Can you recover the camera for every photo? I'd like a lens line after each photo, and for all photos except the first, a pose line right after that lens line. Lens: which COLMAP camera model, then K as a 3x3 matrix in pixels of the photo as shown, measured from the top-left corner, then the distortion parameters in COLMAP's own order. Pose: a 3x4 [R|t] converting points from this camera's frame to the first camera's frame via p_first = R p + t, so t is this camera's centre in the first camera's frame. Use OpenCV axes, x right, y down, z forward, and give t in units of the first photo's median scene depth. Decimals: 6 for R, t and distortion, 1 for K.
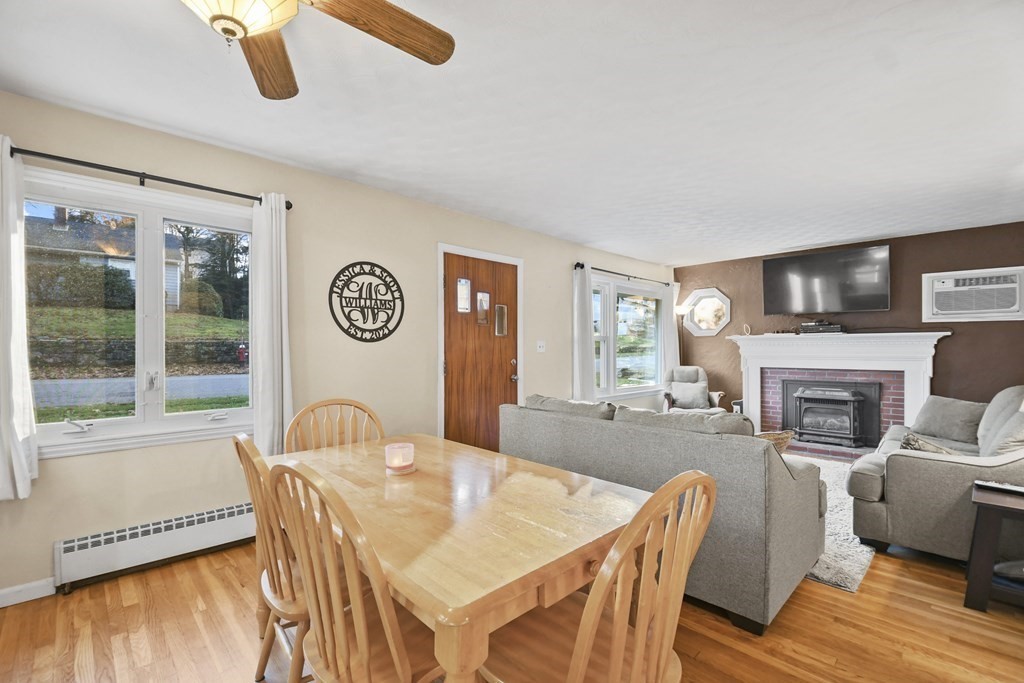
lens RADIAL K [[448.7, 0, 500.5], [0, 448.7, 350.6], [0, 0, 1]] dist [0.039013, -0.028839]
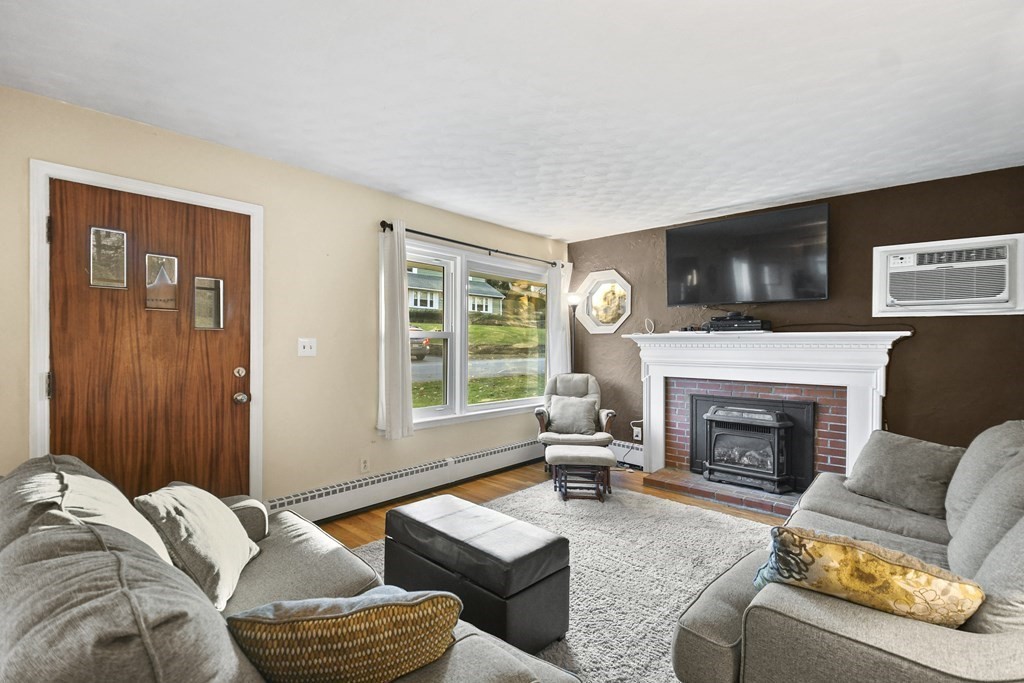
lens RADIAL K [[469.1, 0, 499.5], [0, 469.1, 348.5], [0, 0, 1]] dist [0.060265, -0.047365]
pose [[0.998512, 0.009444, 0.053711, 0.347102], [-0.009639, 0.999948, 0.003364, -0.012090], [-0.053677, -0.003877, 0.998551, 0.325613]]
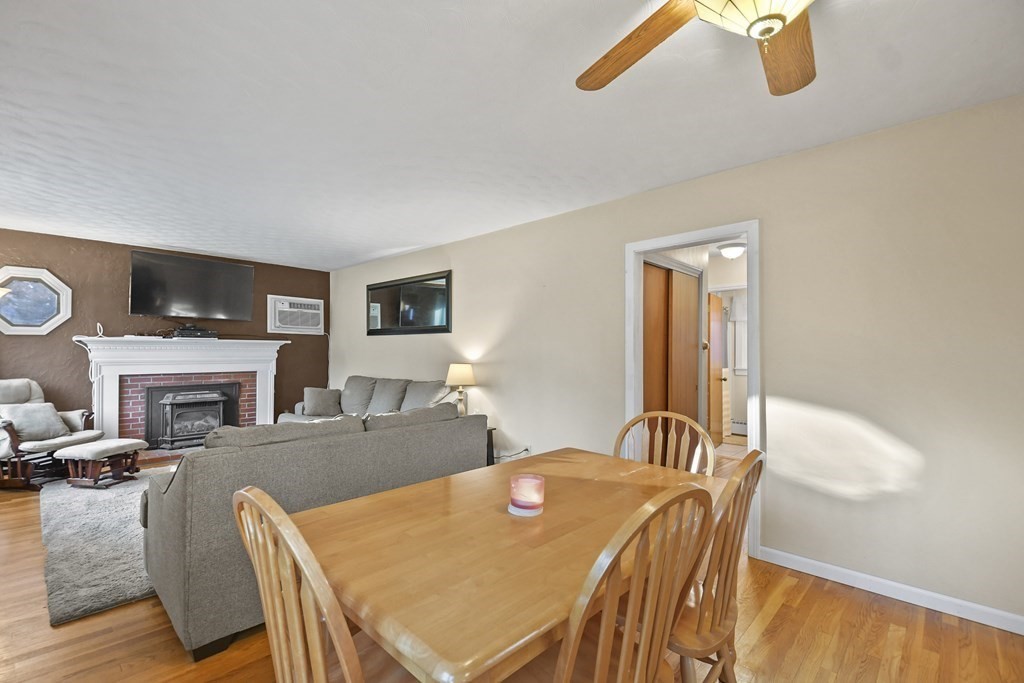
lens RADIAL K [[449.0, 0, 511.9], [0, 449.0, 349.2], [0, 0, 1]] dist [0.000247, -0.011464]
pose [[-0.058554, 0.007134, 0.998259, -0.396825], [0.001578, 0.999974, -0.007054, -0.005713], [-0.998283, 0.001162, -0.058564, 0.417953]]
